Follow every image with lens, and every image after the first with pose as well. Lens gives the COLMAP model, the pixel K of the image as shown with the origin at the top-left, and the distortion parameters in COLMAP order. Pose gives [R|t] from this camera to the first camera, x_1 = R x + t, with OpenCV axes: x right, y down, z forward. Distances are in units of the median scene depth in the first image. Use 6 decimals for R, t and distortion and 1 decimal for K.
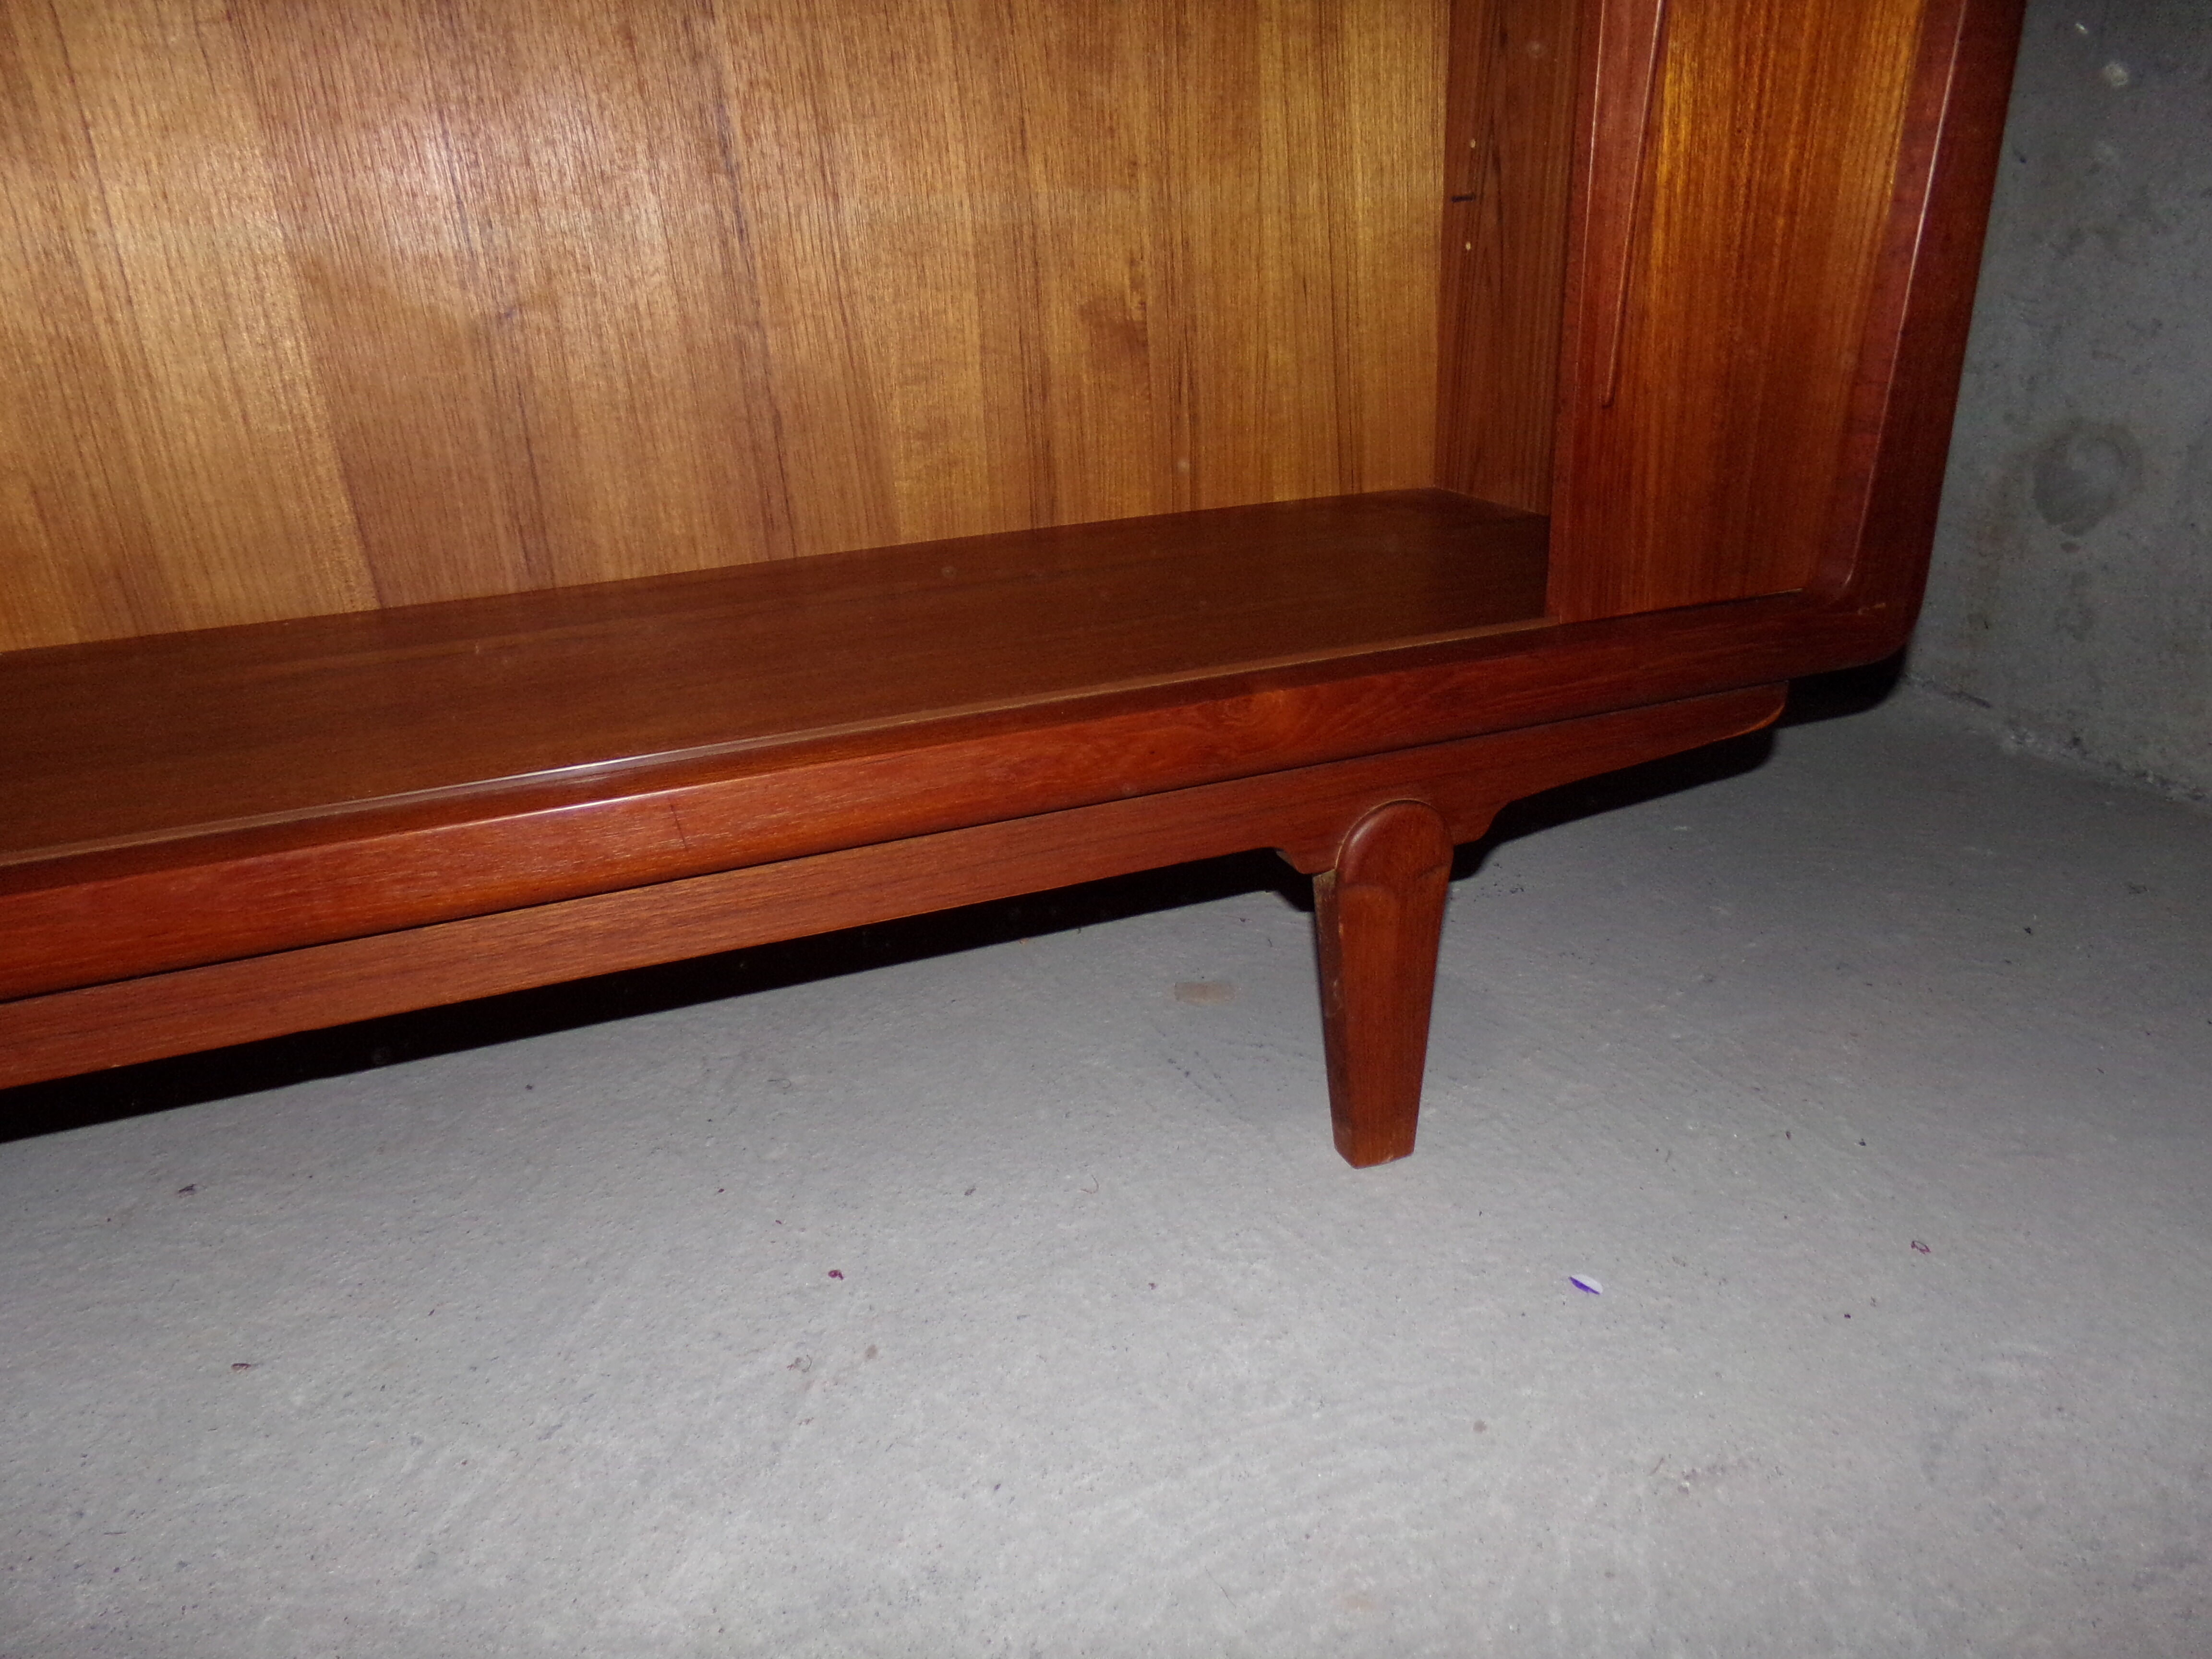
lens RADIAL K [[1518.0, 0, 1072.5], [0, 1518.0, 835.4], [0, 0, 1]] dist [-0.012659, 0.031842]
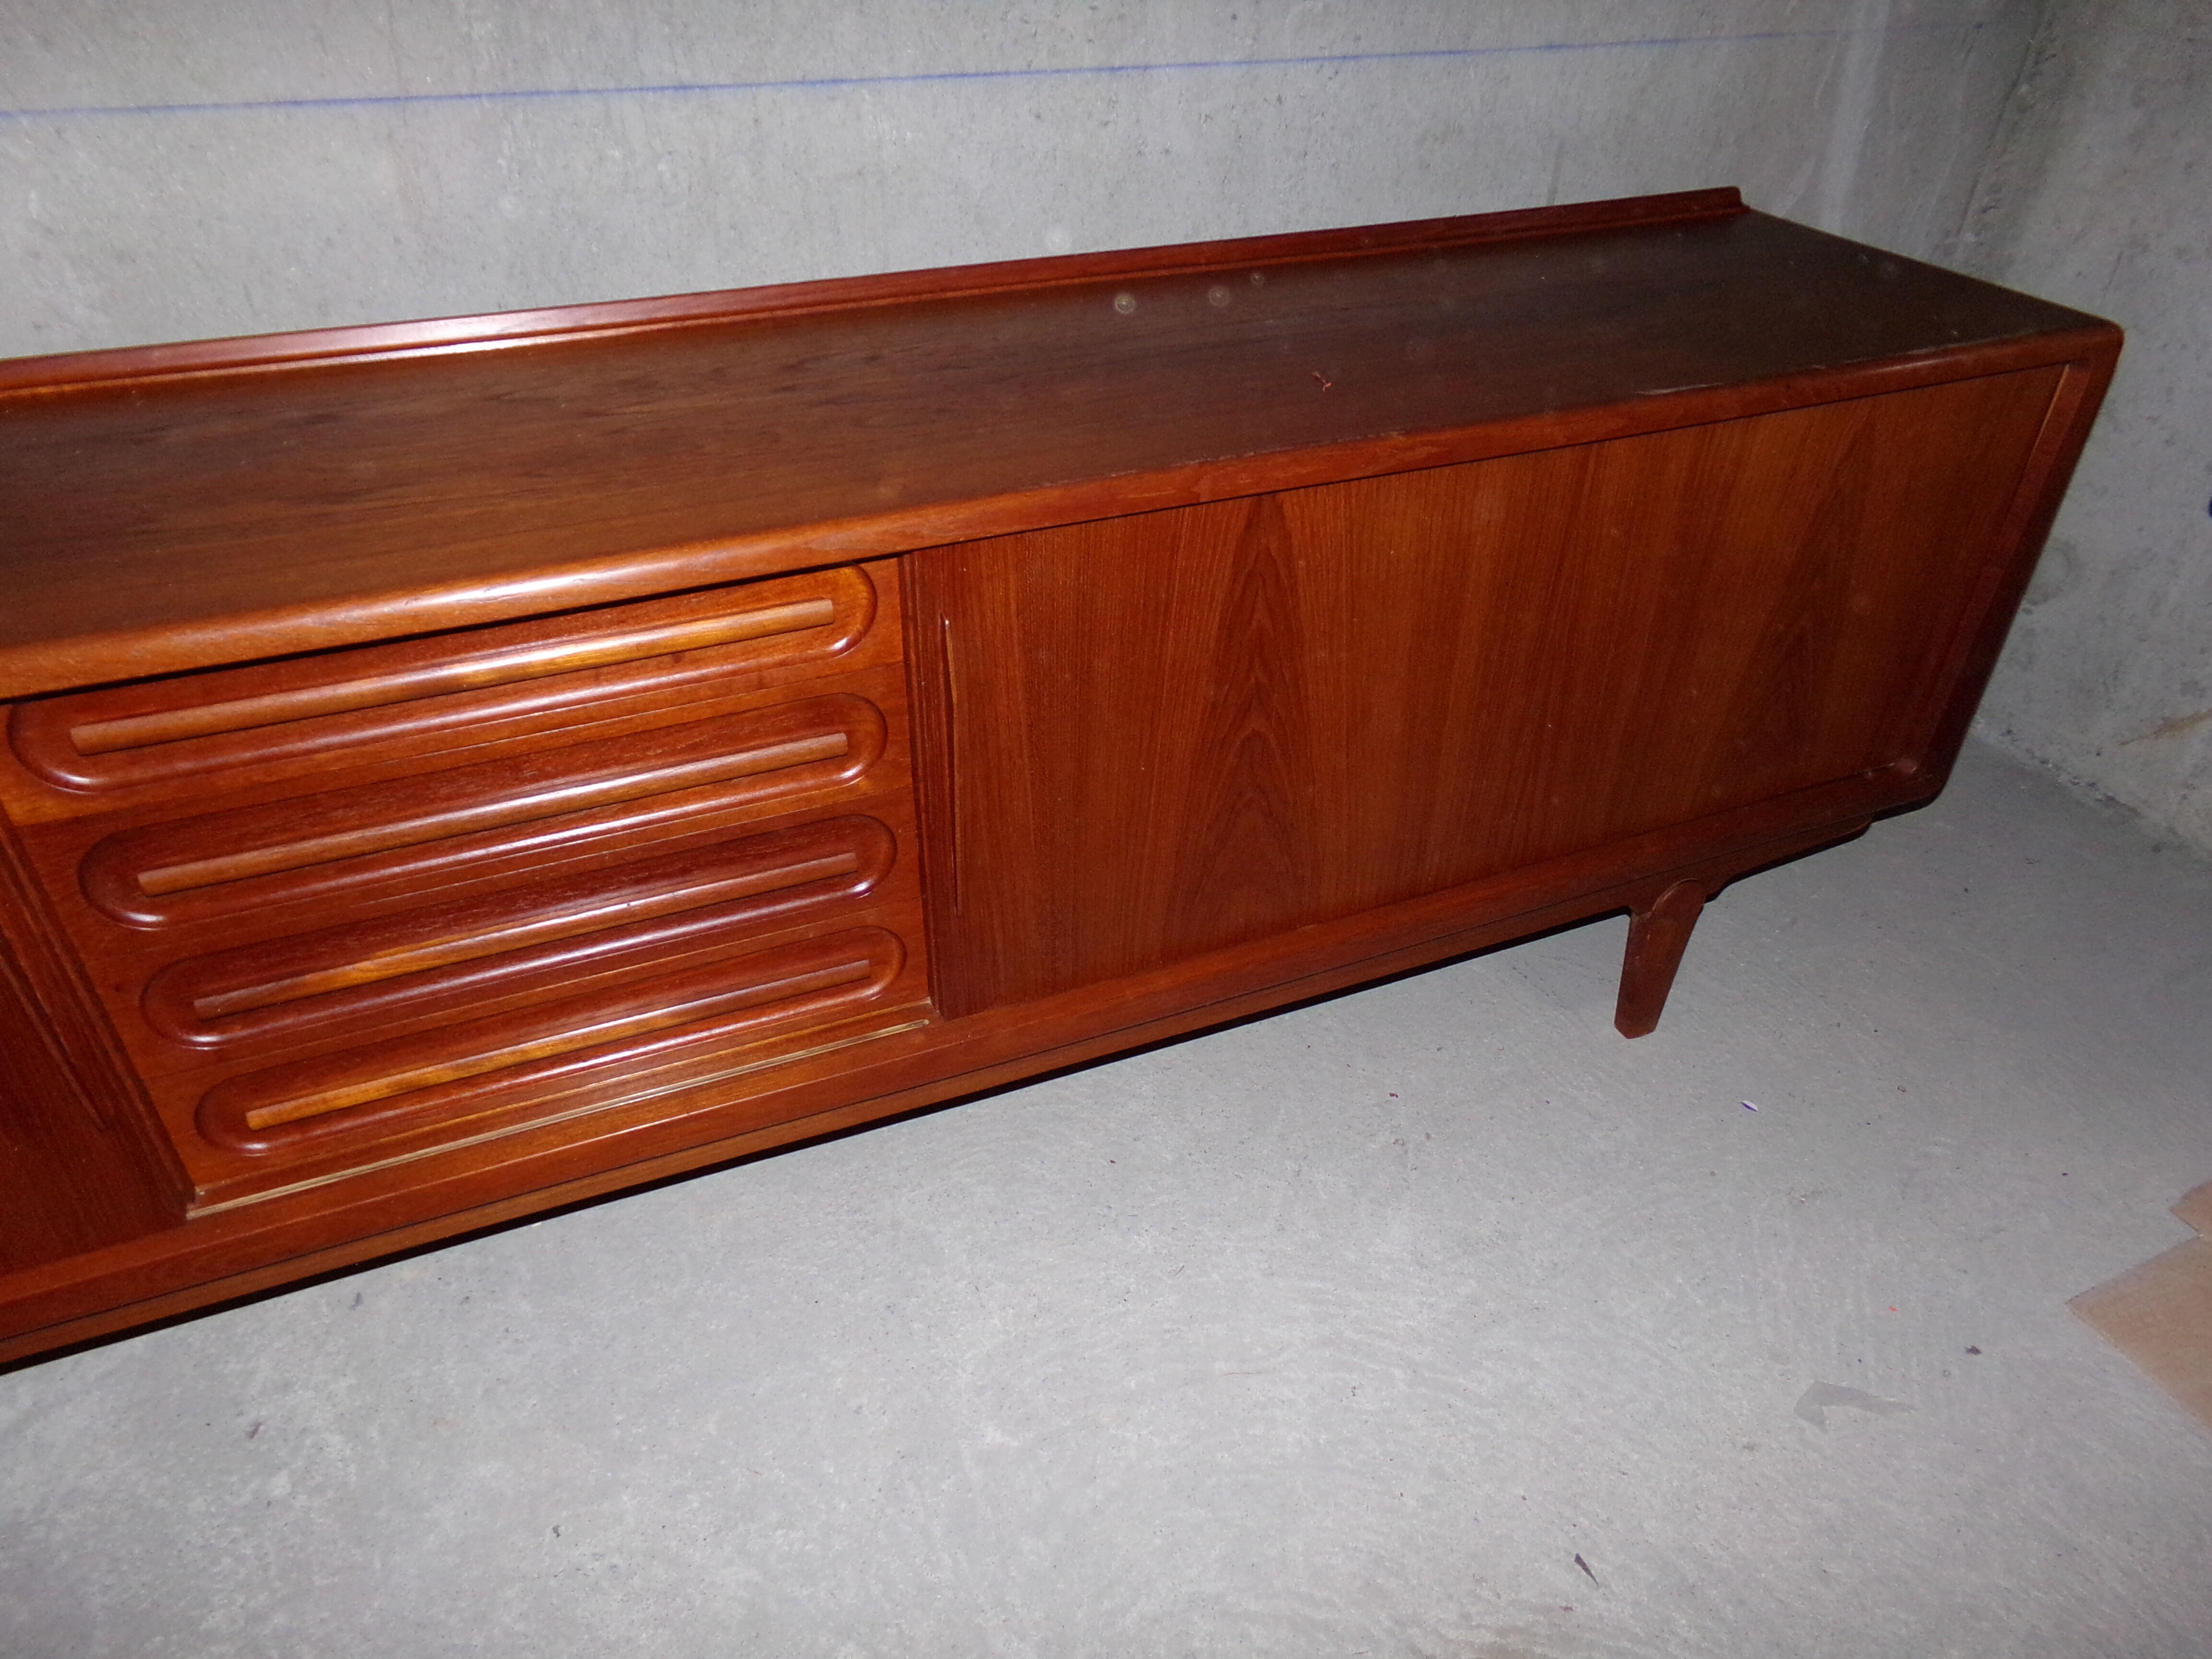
lens RADIAL K [[1518.0, 0, 1091.9], [0, 1518.0, 844.3], [0, 0, 1]] dist [-0.012659, 0.031842]
pose [[0.997689, 0.017638, 0.065611, -0.664481], [-0.032151, 0.973306, 0.227248, -0.469591], [-0.059851, -0.228833, 0.971624, -0.848229]]
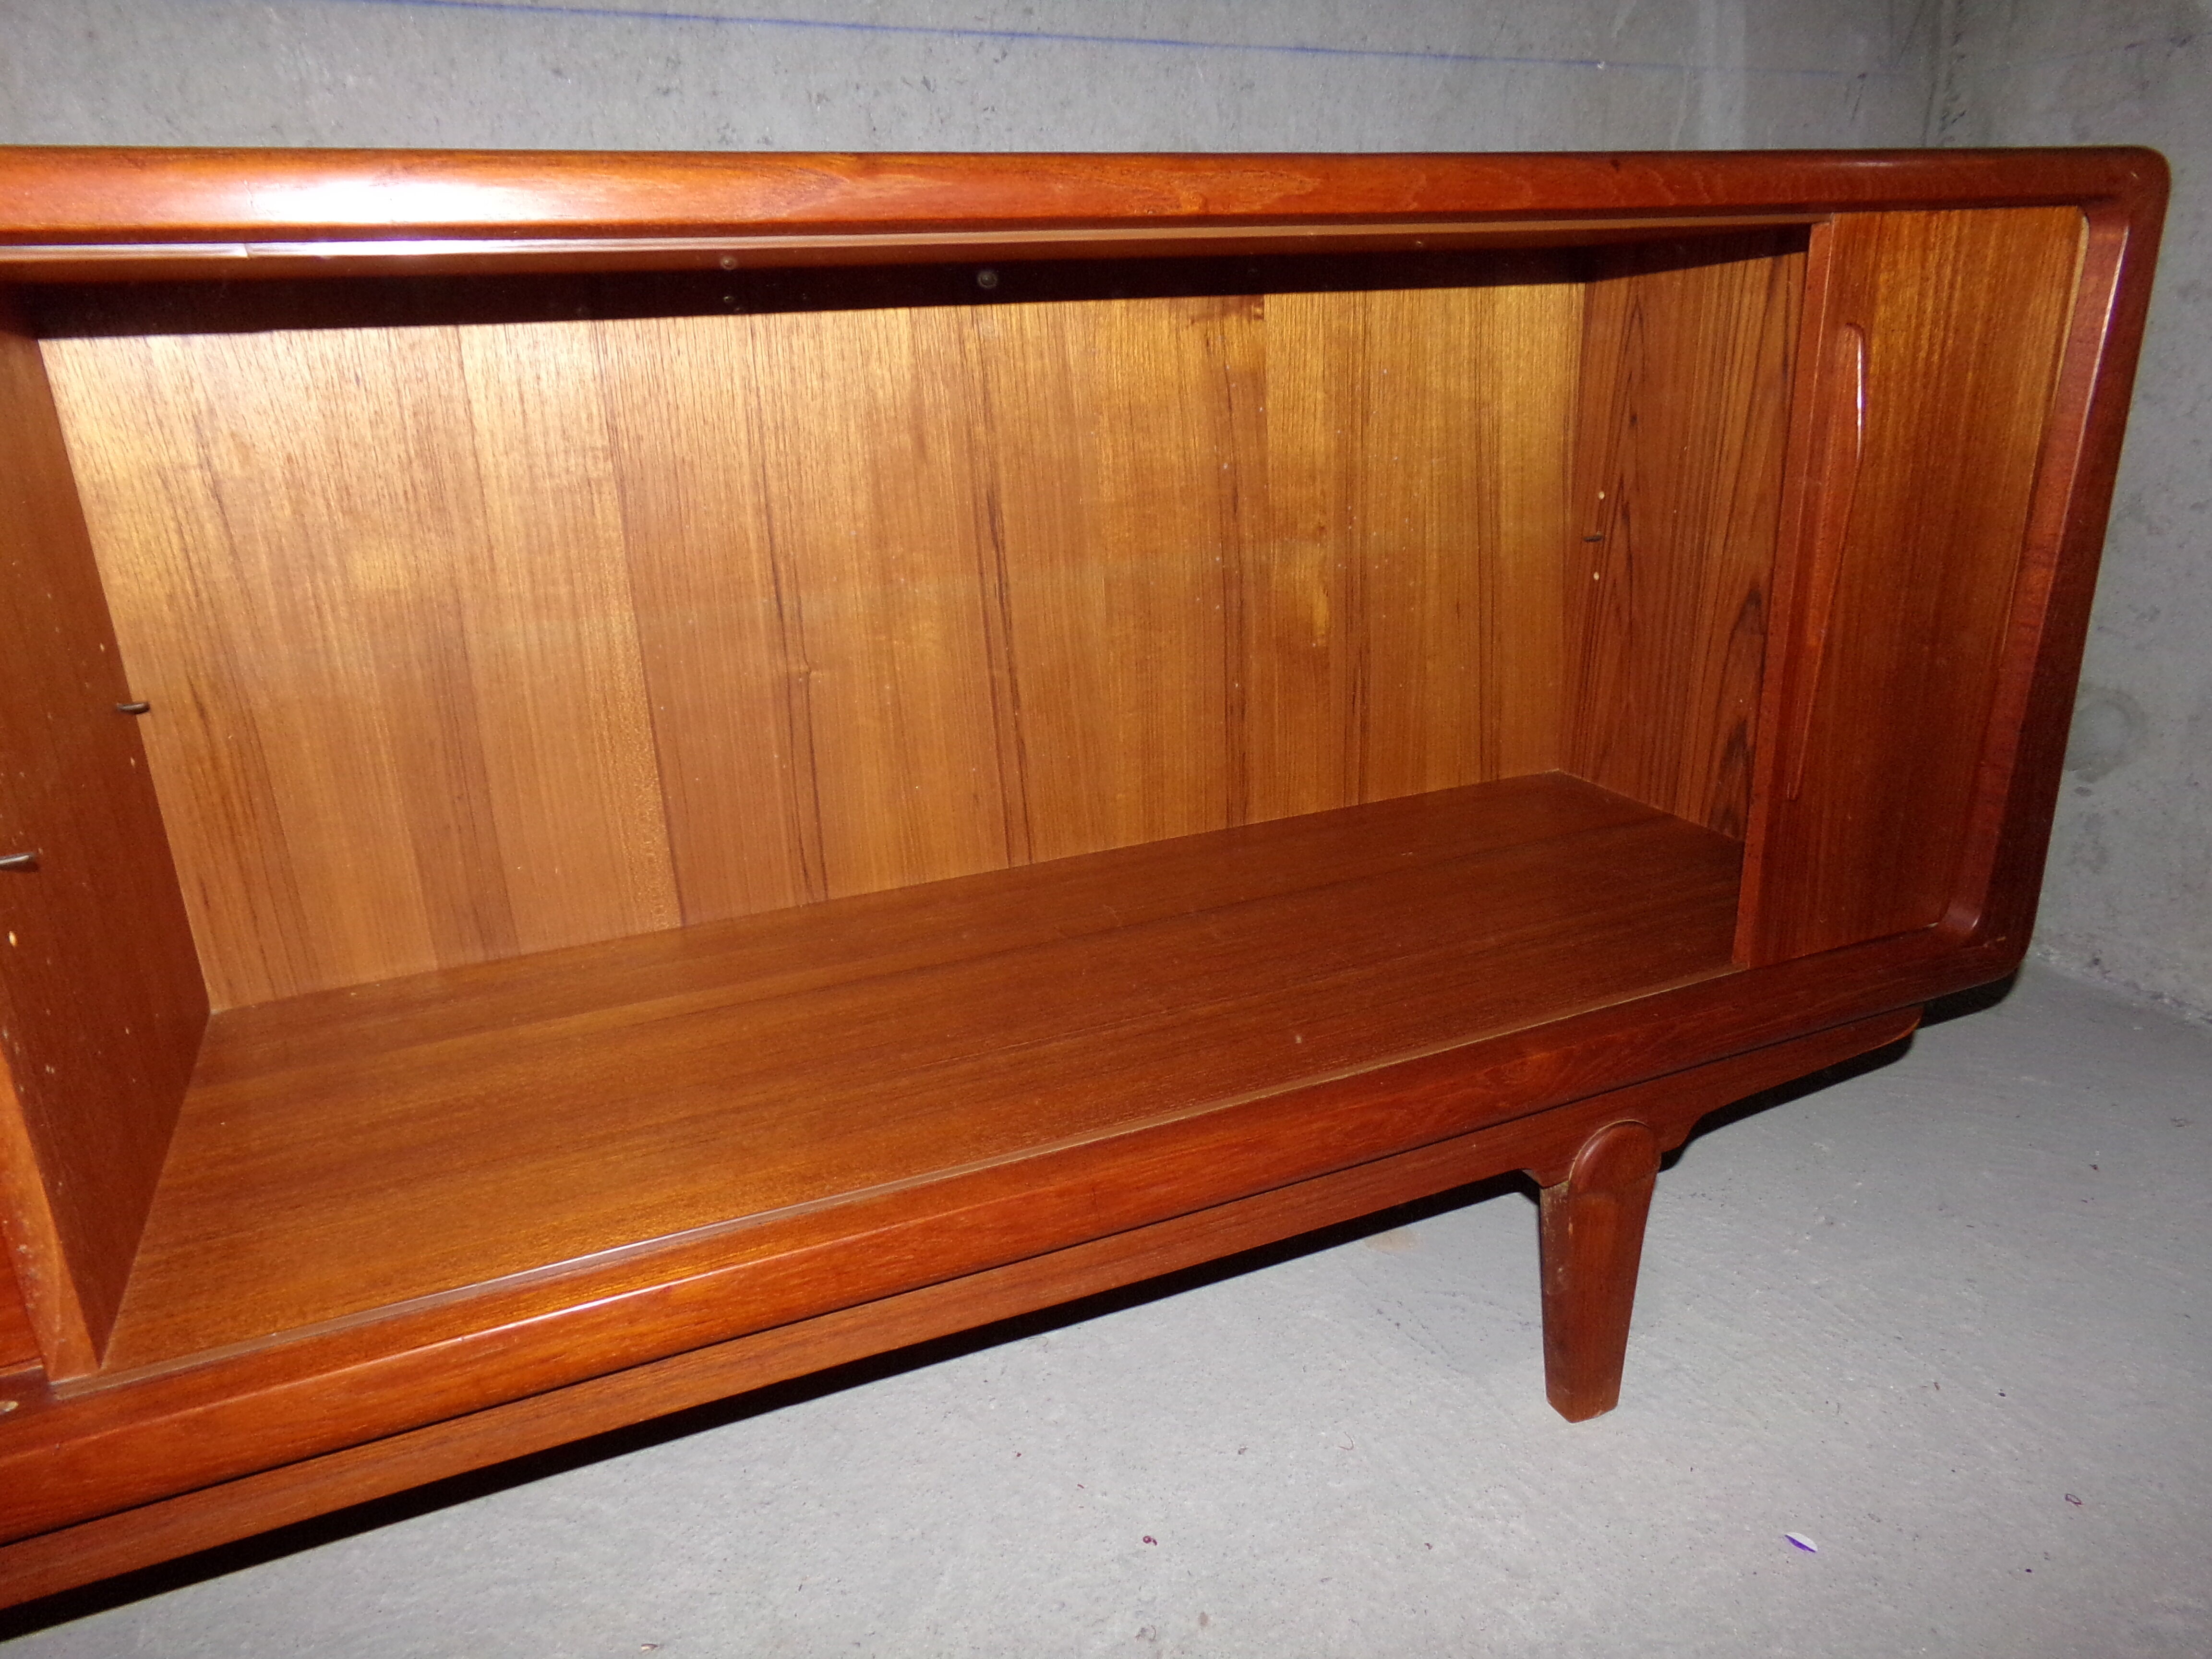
lens RADIAL K [[1518.0, 0, 1066.8], [0, 1518.0, 836.3], [0, 0, 1]] dist [-0.012659, 0.031842]
pose [[0.999068, -0.009131, 0.042183, -0.246864], [0.011151, 0.998790, -0.047902, -0.179765], [-0.041695, 0.048328, 0.997961, -0.162962]]
